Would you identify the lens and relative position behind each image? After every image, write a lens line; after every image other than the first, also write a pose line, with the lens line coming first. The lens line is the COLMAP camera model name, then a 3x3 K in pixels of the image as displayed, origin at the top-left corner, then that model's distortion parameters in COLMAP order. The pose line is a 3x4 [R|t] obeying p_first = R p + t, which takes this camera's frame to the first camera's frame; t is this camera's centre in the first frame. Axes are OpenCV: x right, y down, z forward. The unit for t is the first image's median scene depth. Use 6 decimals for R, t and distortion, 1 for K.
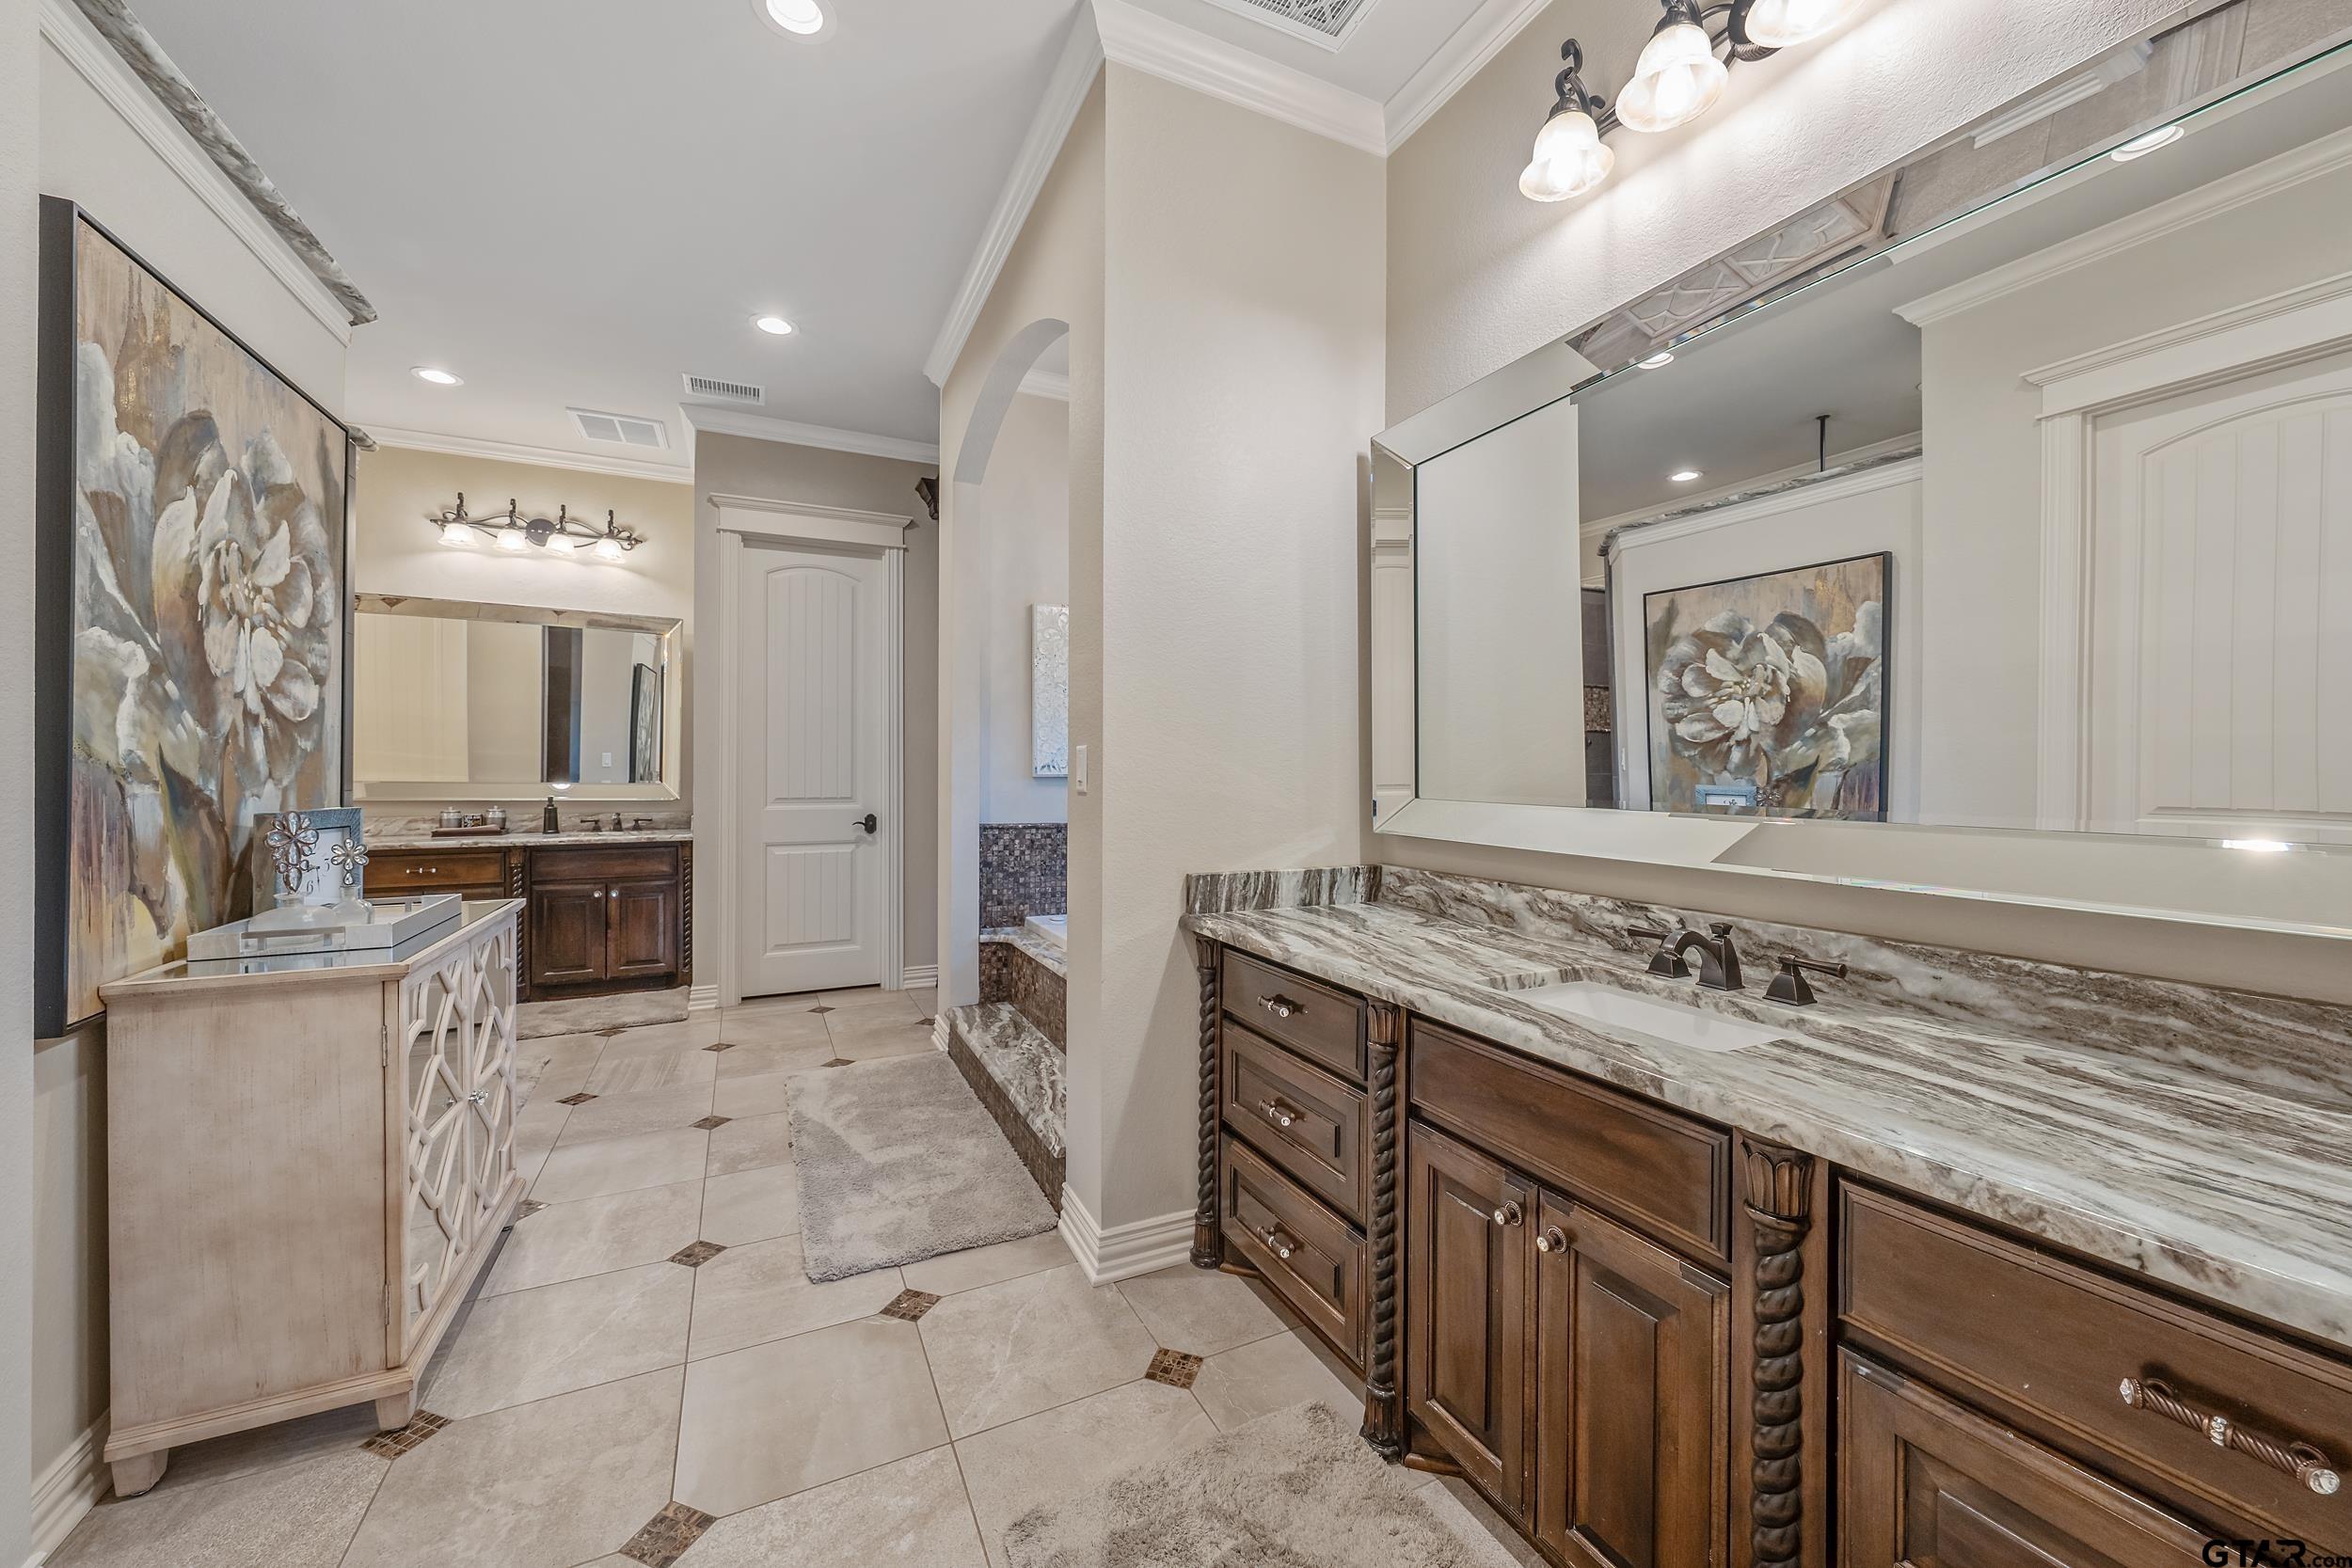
lens RADIAL K [[892.5, 0, 1167.4], [0, 892.5, 774.6], [0, 0, 1]] dist [-0.000664, -0.000094]
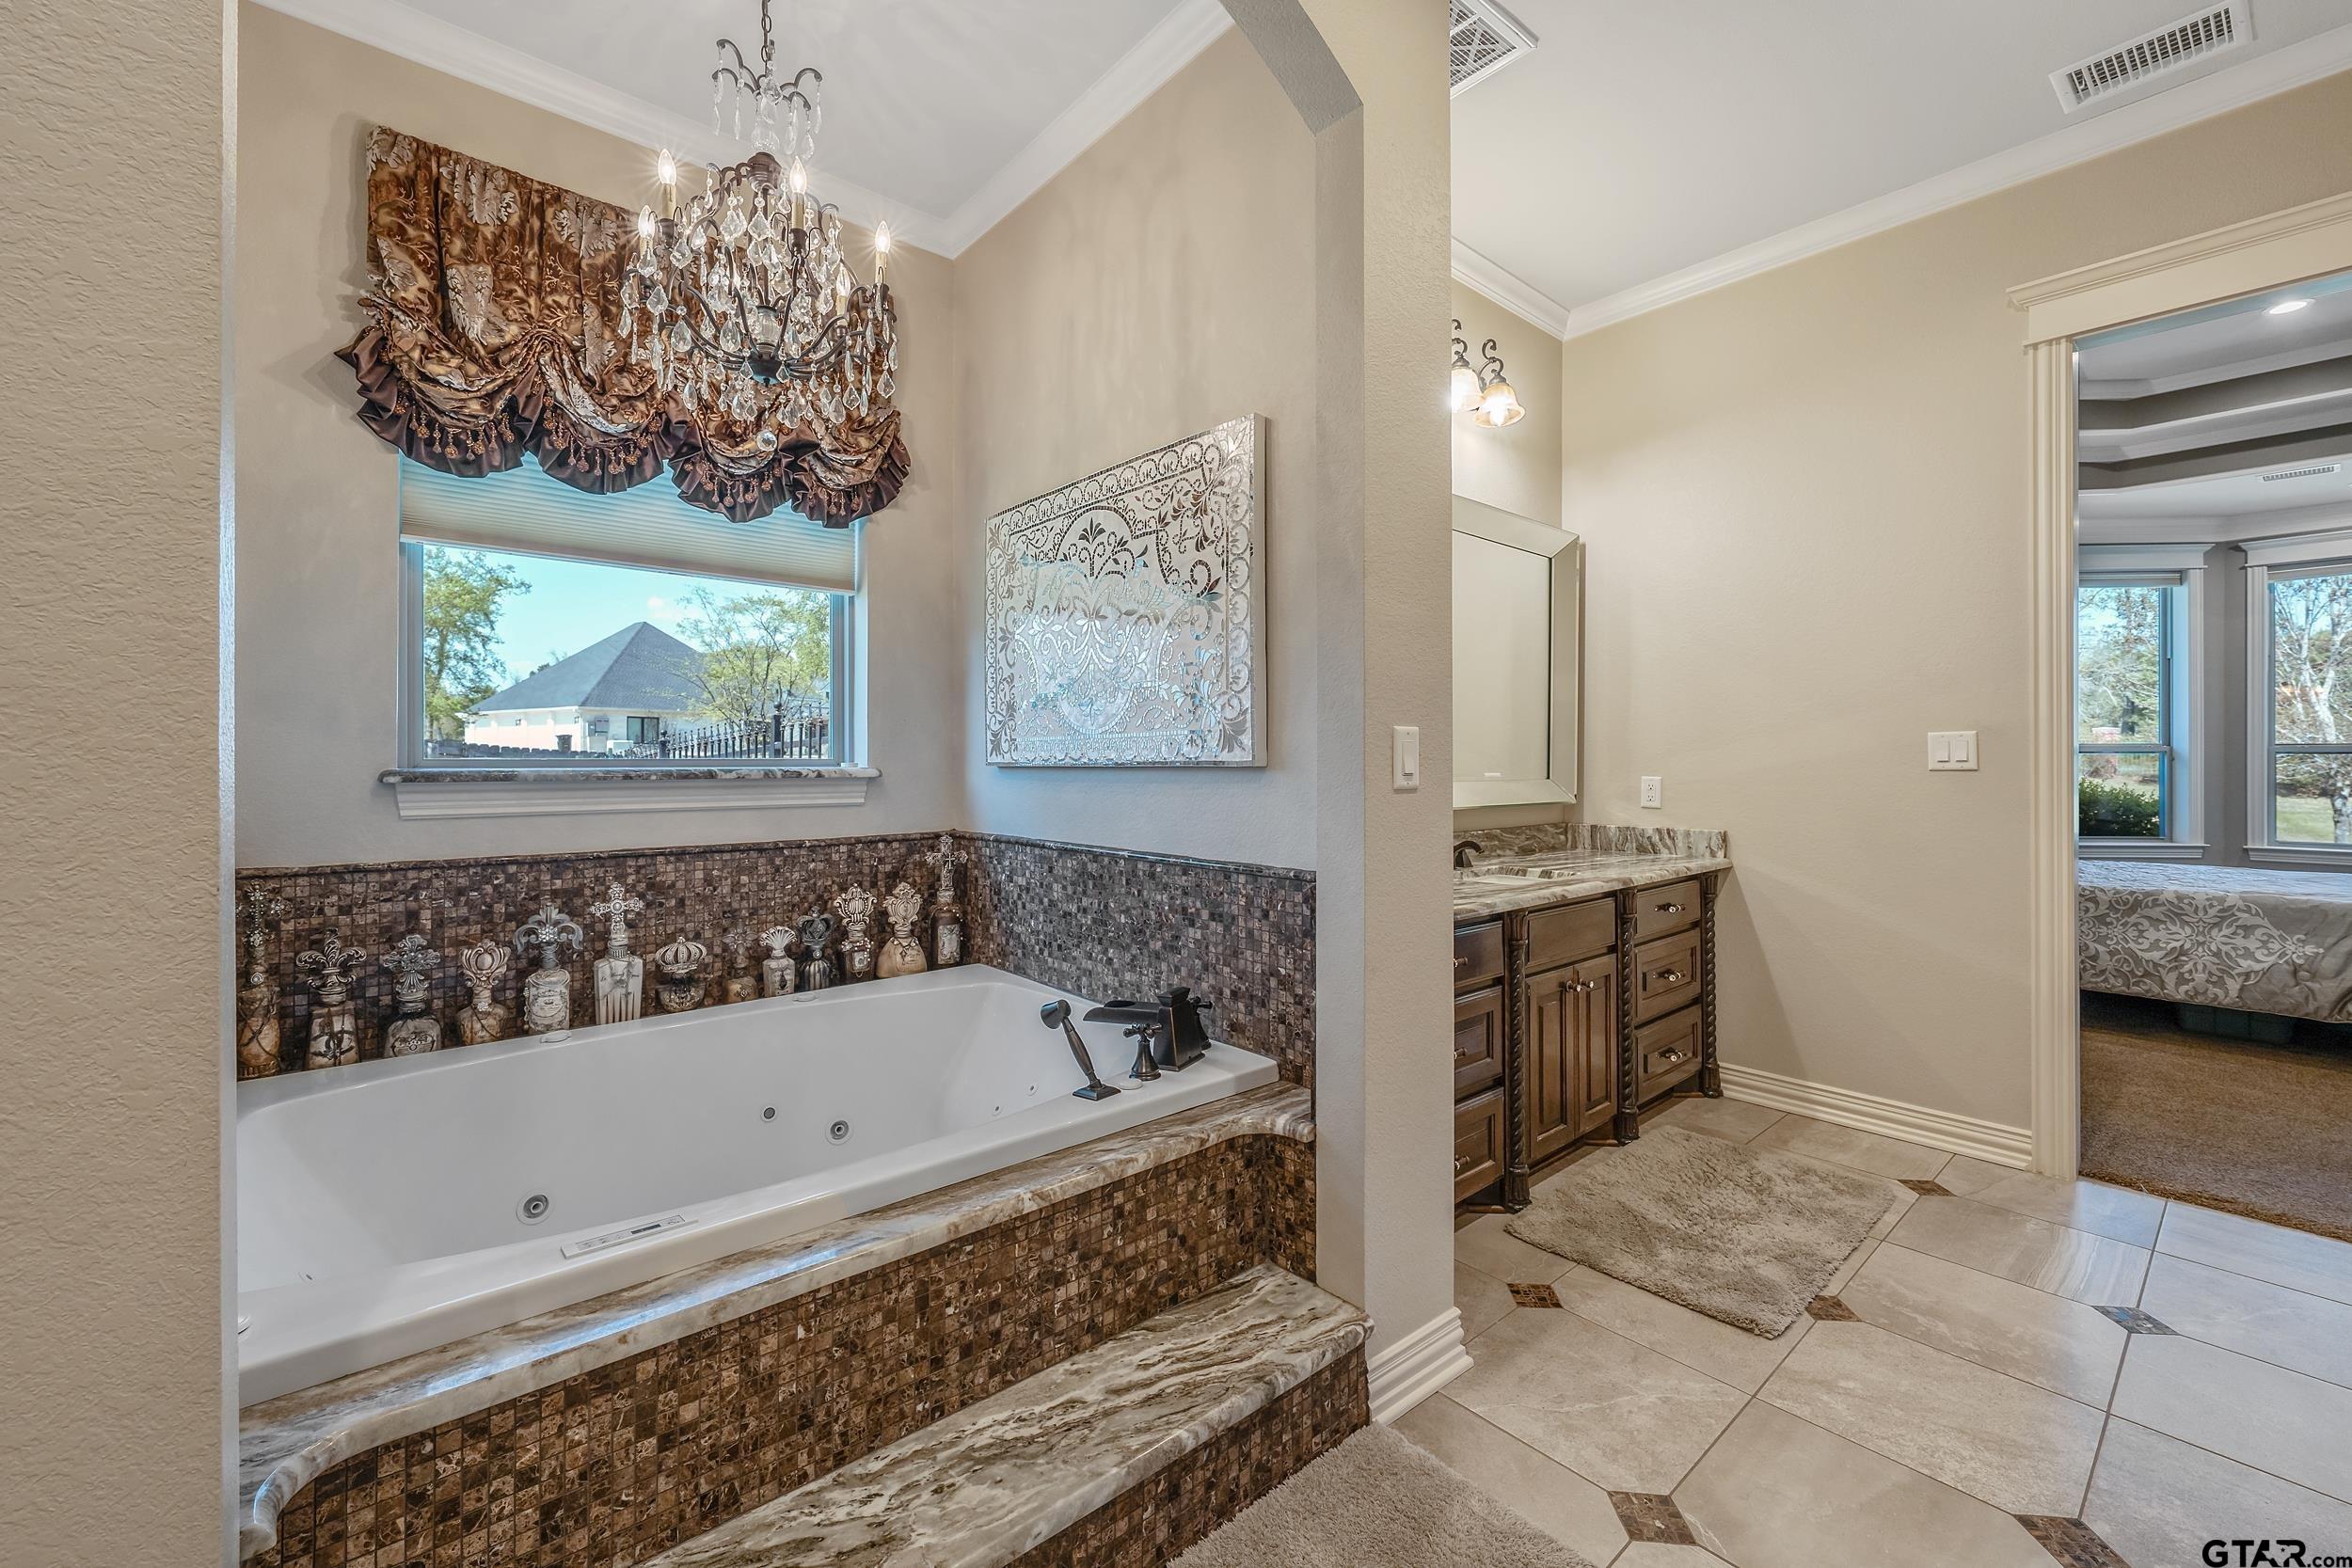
lens RADIAL K [[979.9, 0, 1176.0], [0, 979.9, 784.0], [0, 0, 1]] dist [-0.001635, -0.000135]
pose [[-0.289794, -0.010315, 0.957033, -0.684983], [0.009591, 0.999860, 0.013681, 0.006298], [-0.957041, 0.013143, -0.289655, 1.187657]]
